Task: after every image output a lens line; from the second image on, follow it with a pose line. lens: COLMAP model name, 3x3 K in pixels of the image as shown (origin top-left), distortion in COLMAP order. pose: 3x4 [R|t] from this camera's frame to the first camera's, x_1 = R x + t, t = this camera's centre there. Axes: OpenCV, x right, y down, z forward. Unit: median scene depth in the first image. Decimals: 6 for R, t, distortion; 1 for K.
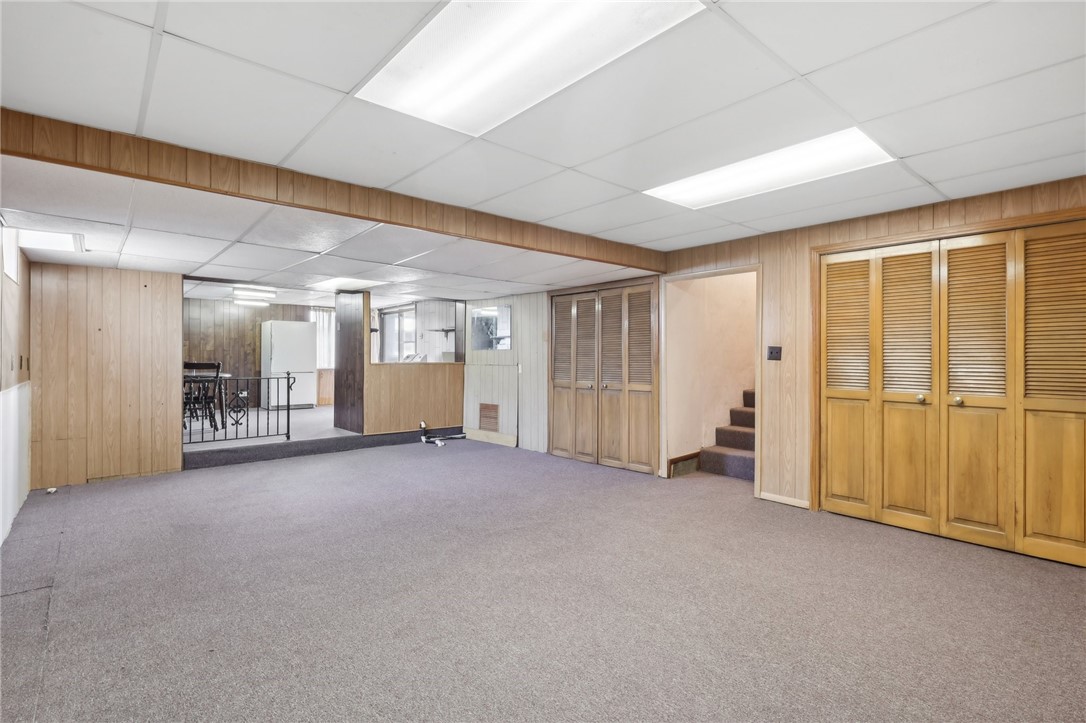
lens RADIAL K [[523.1, 0, 537.8], [0, 523.1, 354.4], [0, 0, 1]] dist [-0.003168, 0.001943]
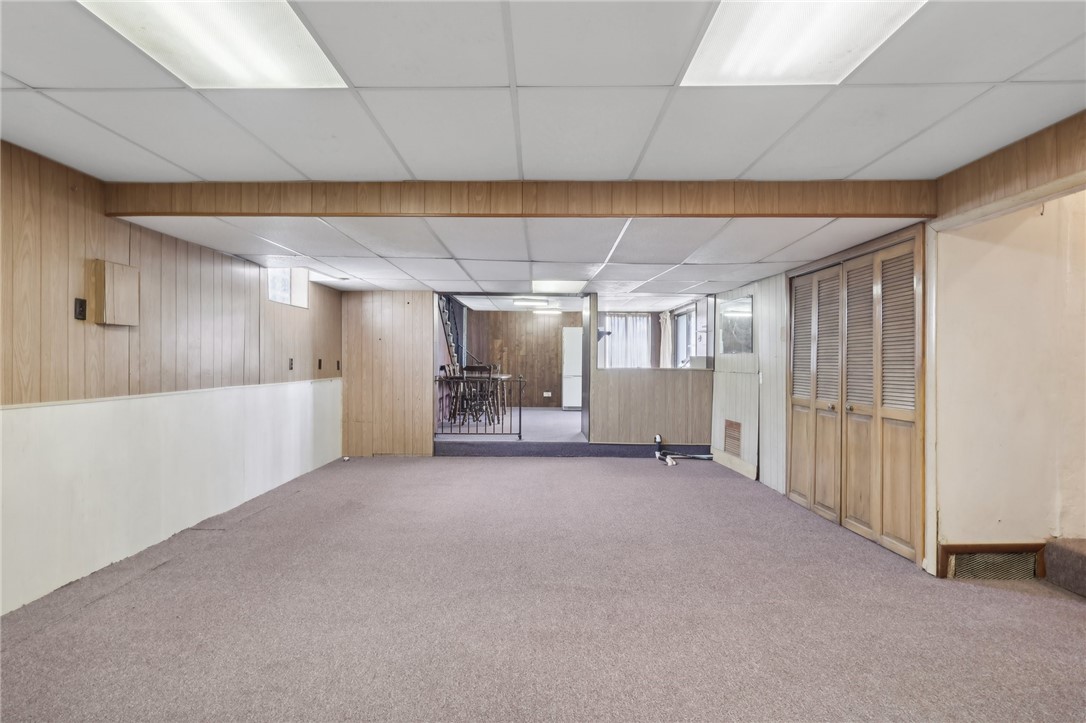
lens RADIAL K [[523.1, 0, 524.6], [0, 523.1, 365.1], [0, 0, 1]] dist [-0.003168, 0.001943]
pose [[0.741745, 0.009187, -0.670619, 0.273544], [-0.001146, 0.999922, 0.012431, -0.000567], [0.670681, -0.008452, 0.741698, 0.258190]]
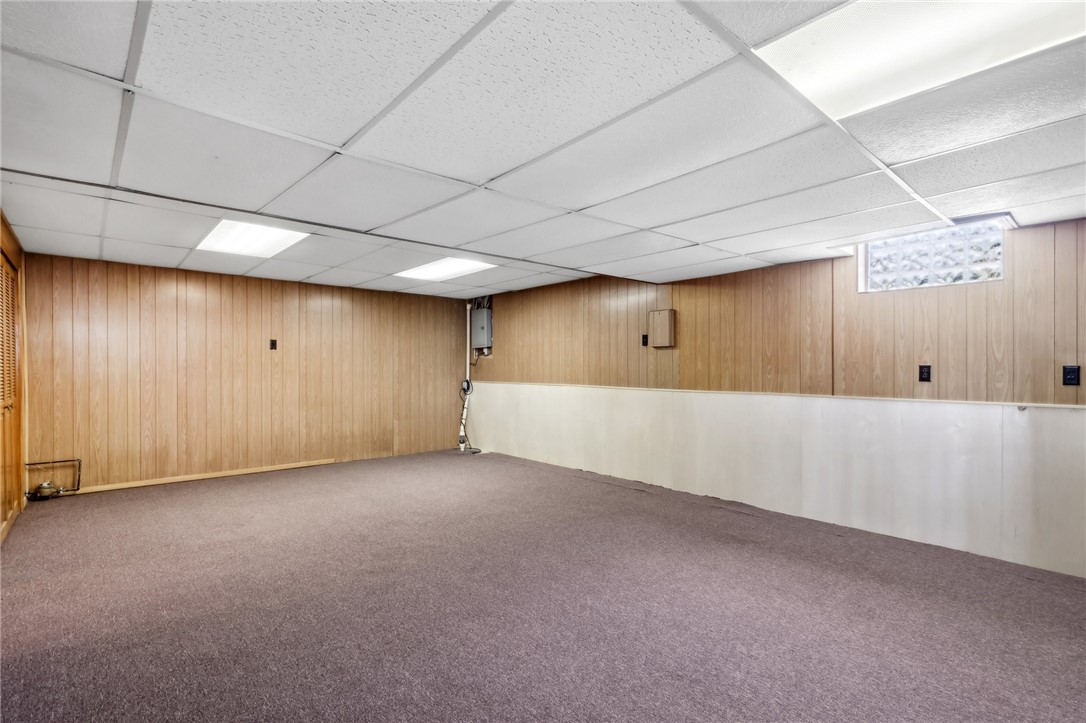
lens RADIAL K [[523.1, 0, 543.1], [0, 523.1, 364.5], [0, 0, 1]] dist [-0.003168, 0.001943]
pose [[-0.999859, -0.000146, -0.016811, -0.194204], [0.000058, 0.999927, -0.012097, 0.008803], [0.016811, -0.012097, -0.999786, 1.323469]]
